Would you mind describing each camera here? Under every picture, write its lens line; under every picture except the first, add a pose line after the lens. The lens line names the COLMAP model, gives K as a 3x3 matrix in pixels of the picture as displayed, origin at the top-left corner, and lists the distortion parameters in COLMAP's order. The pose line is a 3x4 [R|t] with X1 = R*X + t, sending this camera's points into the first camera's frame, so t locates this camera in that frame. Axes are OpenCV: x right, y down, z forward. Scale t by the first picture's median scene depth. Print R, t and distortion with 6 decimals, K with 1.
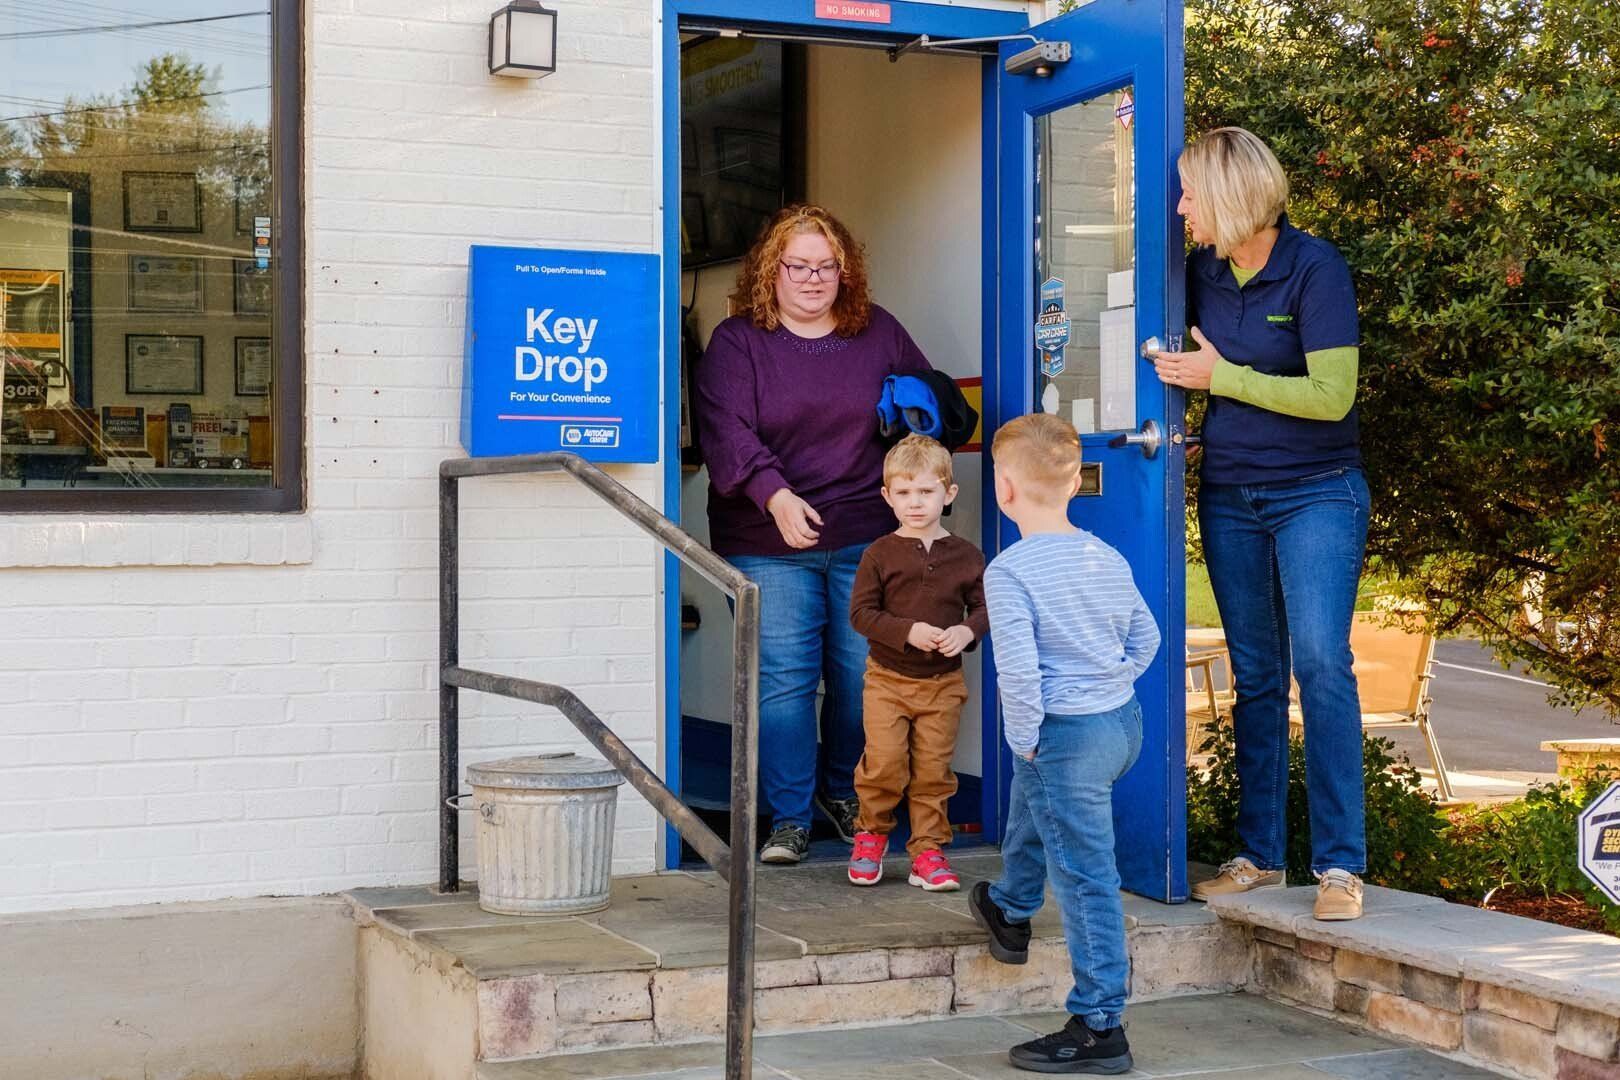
lens RADIAL K [[2456.6, 0, 809.7], [0, 2456.6, 549.3], [0, 0, 1]] dist [-0.036677, 0.000000]
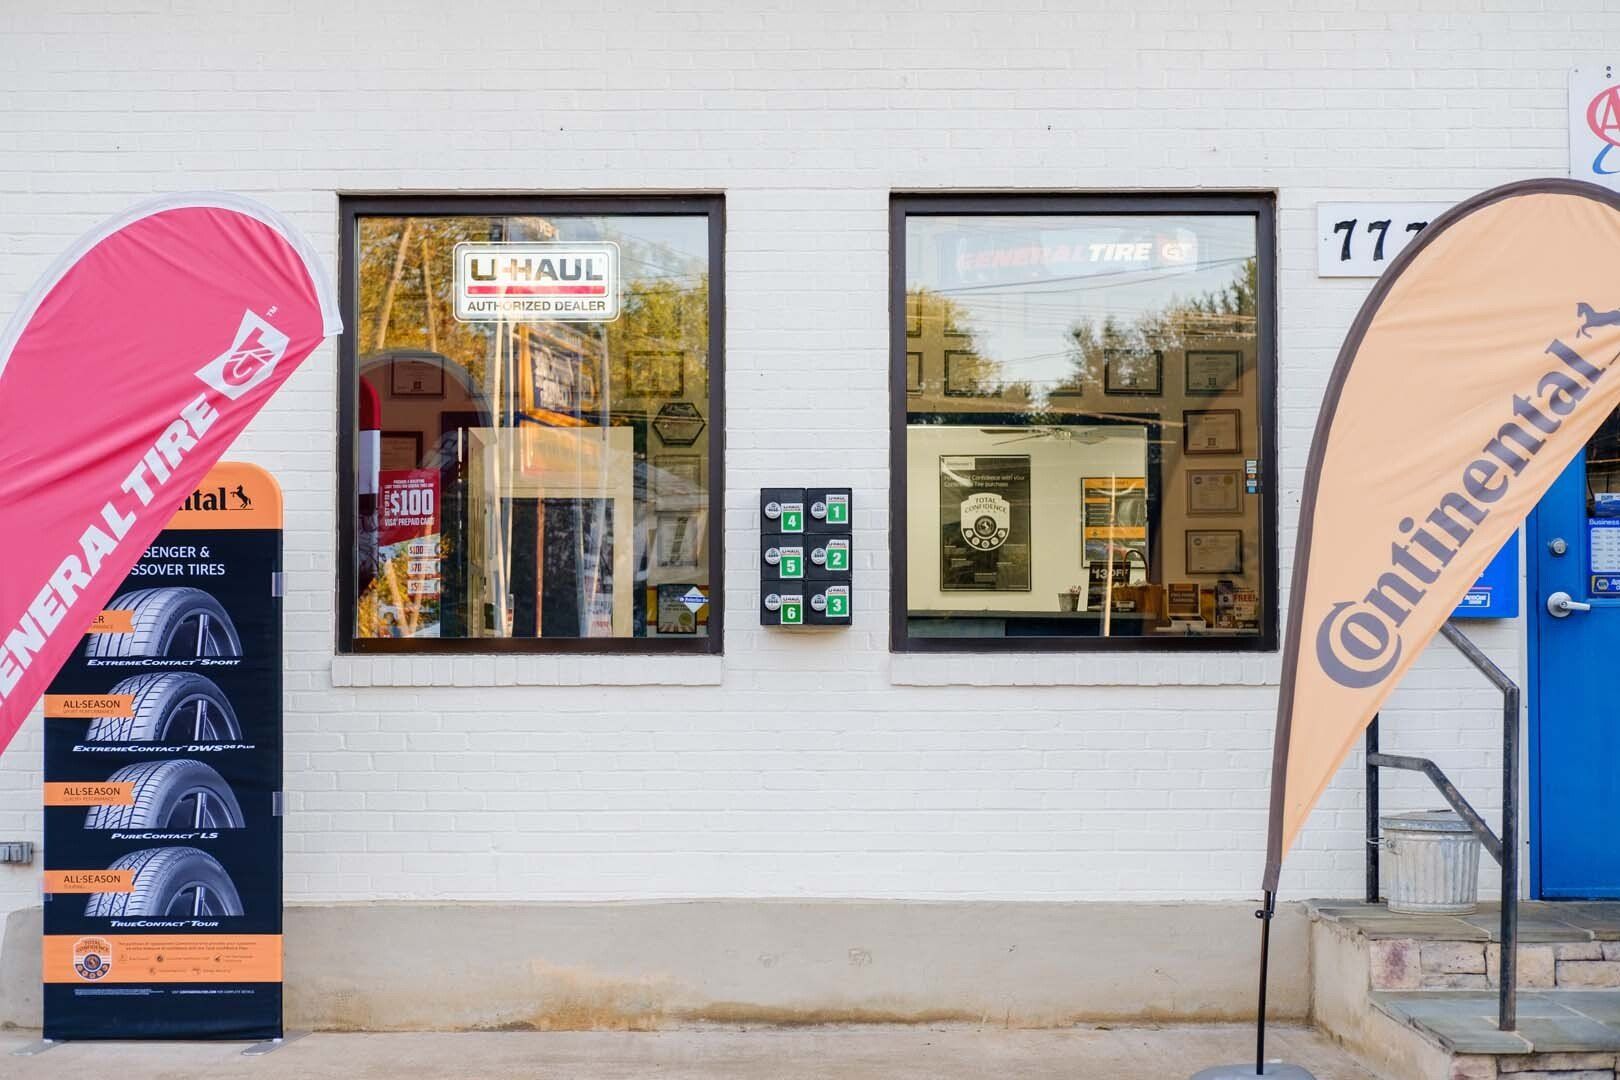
lens RADIAL K [[2456.6, 0, 810.5], [0, 2456.6, 543.8], [0, 0, 1]] dist [-0.036677, 0.000000]
pose [[0.903320, -0.022358, -0.428384, 0.199290], [-0.008775, 0.997469, -0.070564, 0.030301], [0.428877, 0.067501, 0.900837, -0.541295]]
